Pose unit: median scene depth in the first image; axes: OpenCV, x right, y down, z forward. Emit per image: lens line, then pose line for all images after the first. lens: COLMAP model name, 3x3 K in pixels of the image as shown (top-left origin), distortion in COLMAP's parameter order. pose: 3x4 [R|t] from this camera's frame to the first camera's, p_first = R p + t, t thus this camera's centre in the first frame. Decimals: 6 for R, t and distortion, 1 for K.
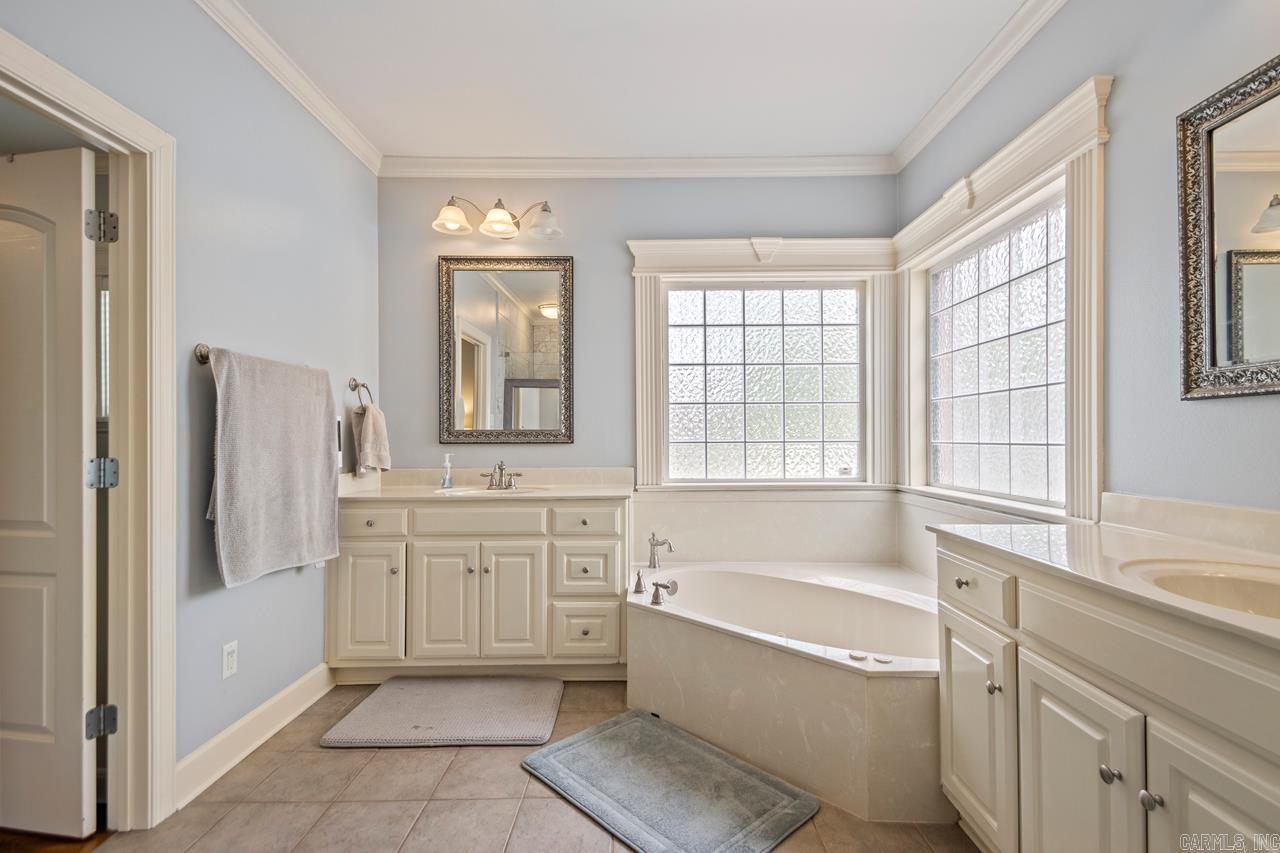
lens RADIAL K [[574.9, 0, 659.6], [0, 574.9, 437.5], [0, 0, 1]] dist [0.015068, 0.000201]
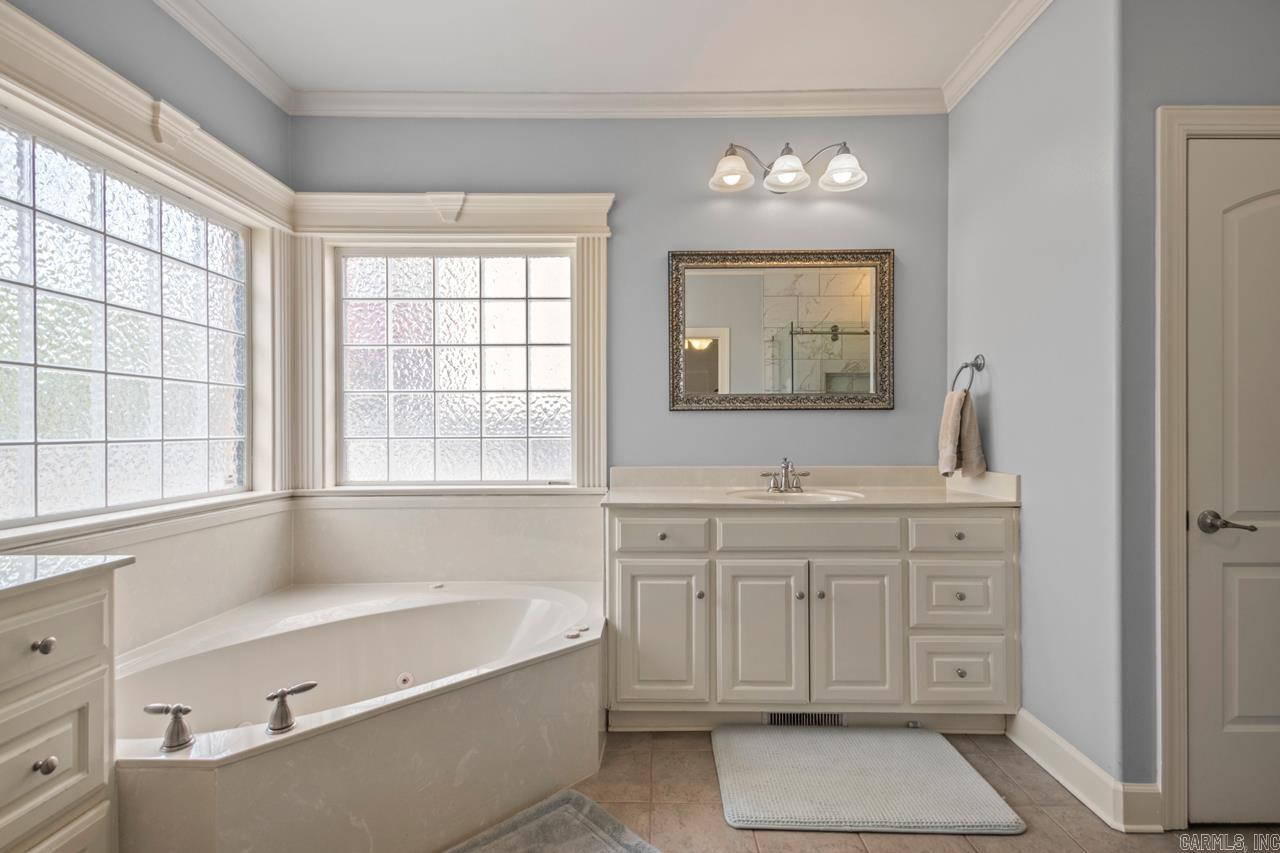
lens RADIAL K [[593.8, 0, 650.1], [0, 593.8, 425.1], [0, 0, 1]] dist [0.013614, -0.014722]
pose [[0.026726, 0.011739, 0.999574, -0.582249], [0.003310, 0.999925, -0.011832, 0.001655], [-0.999637, 0.003625, 0.026685, 0.629600]]
